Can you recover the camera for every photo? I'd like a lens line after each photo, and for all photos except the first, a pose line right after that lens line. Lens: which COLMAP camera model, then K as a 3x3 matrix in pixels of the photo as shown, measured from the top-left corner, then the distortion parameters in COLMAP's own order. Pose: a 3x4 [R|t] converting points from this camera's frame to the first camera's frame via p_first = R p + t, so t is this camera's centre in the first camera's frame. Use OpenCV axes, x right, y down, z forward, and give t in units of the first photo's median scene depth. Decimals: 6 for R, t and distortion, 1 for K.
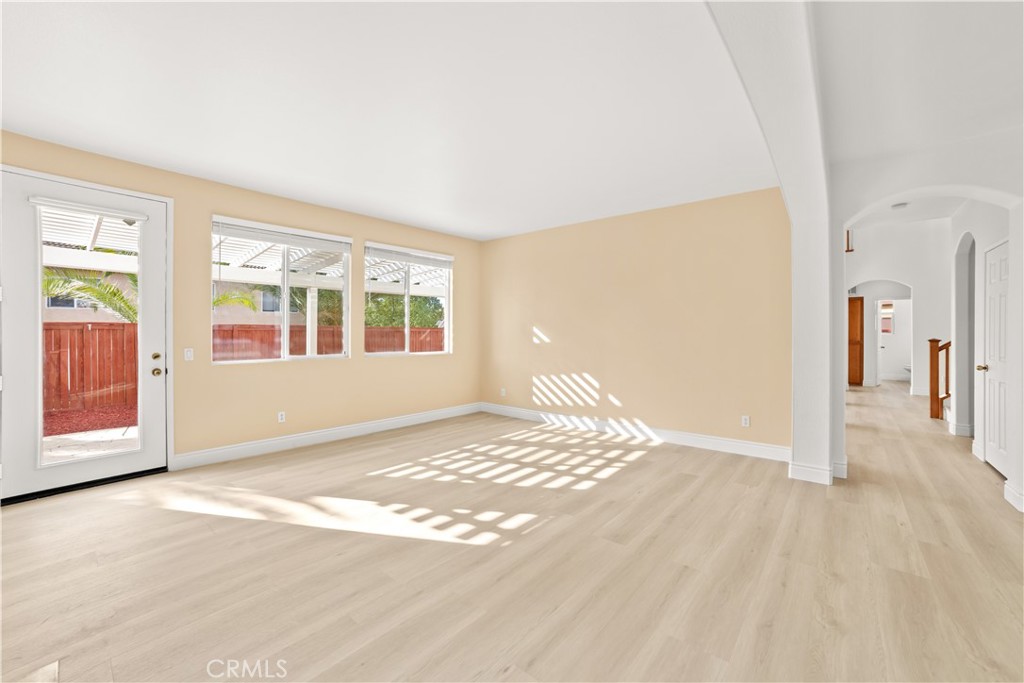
lens RADIAL K [[406.4, 0, 516.9], [0, 406.4, 335.8], [0, 0, 1]] dist [-0.034756, 0.000332]
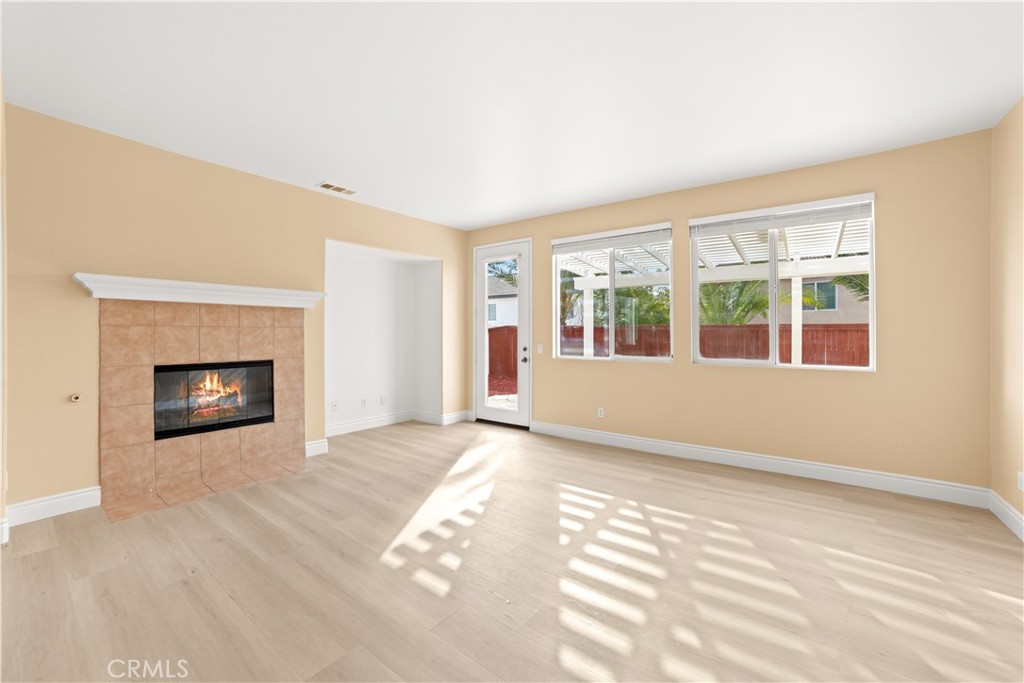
lens RADIAL K [[428.4, 0, 528.3], [0, 428.4, 317.3], [0, 0, 1]] dist [-0.000218, 0.000061]
pose [[0.070613, -0.035768, -0.996862, 0.527588], [-0.008804, 0.999296, -0.036479, -0.005299], [0.997465, 0.011352, 0.070248, 0.712133]]
